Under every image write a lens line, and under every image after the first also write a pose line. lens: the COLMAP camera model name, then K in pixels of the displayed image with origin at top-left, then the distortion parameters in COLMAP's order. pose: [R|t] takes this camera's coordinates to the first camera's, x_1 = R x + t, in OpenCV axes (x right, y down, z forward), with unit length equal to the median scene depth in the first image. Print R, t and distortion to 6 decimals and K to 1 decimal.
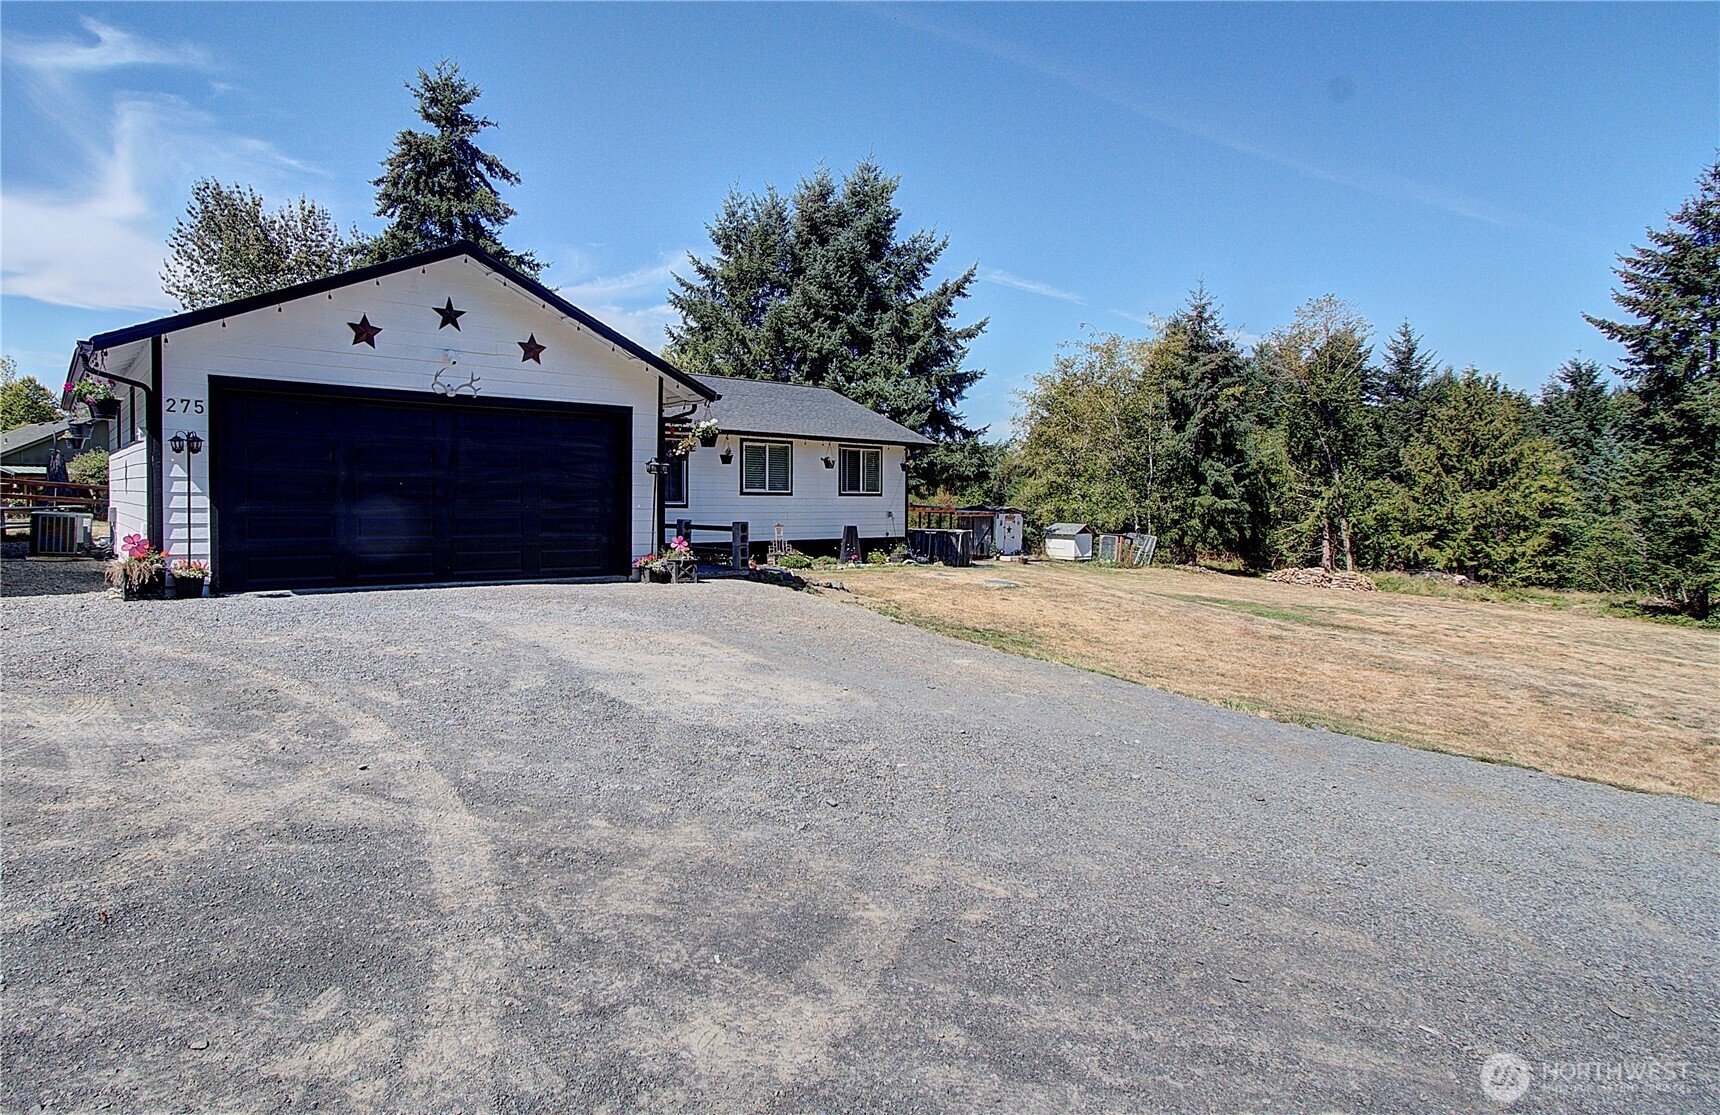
lens RADIAL K [[744.1, 0, 855.7], [0, 744.1, 575.5], [0, 0, 1]] dist [-0.019503, 0.007607]
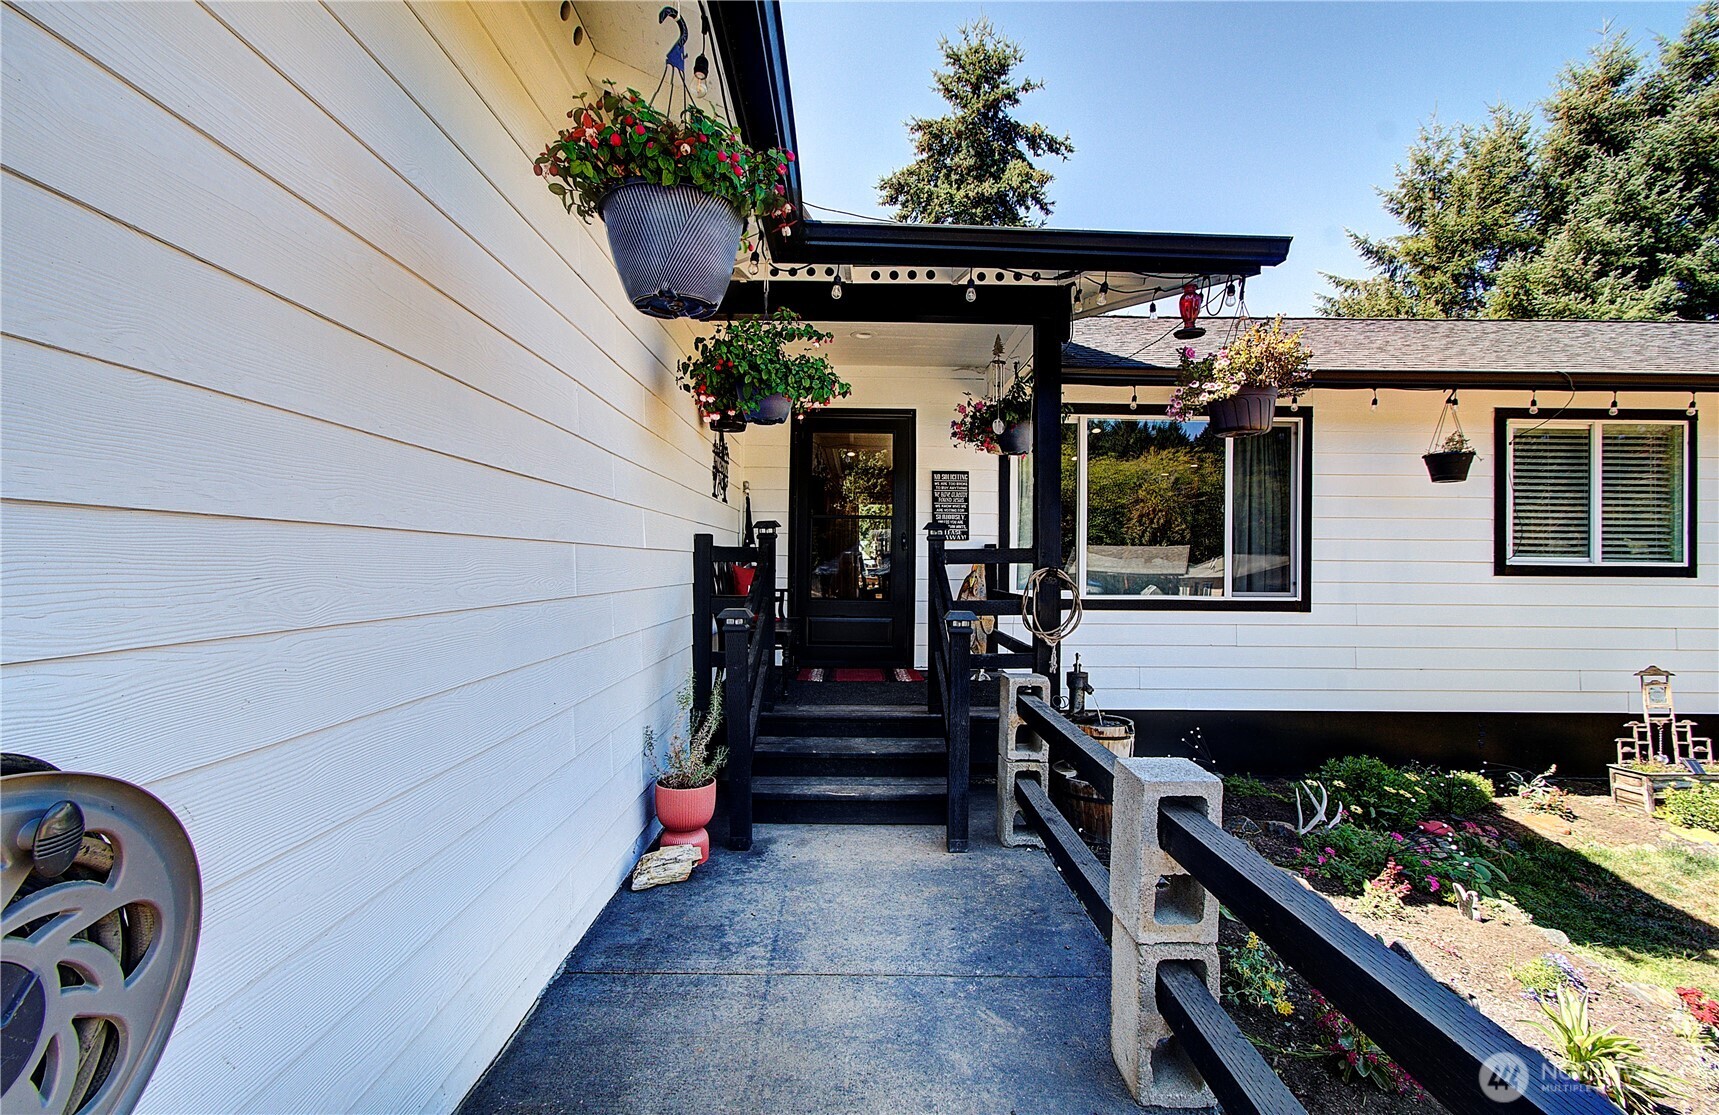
lens RADIAL K [[743.7, 0, 855.2], [0, 743.7, 575.5], [0, 0, 1]] dist [-0.019503, 0.007607]
pose [[0.687393, -0.012721, -0.726174, -0.041561], [-0.069047, 0.994173, -0.082776, -0.021934], [0.722996, 0.107040, 0.682510, 0.206046]]
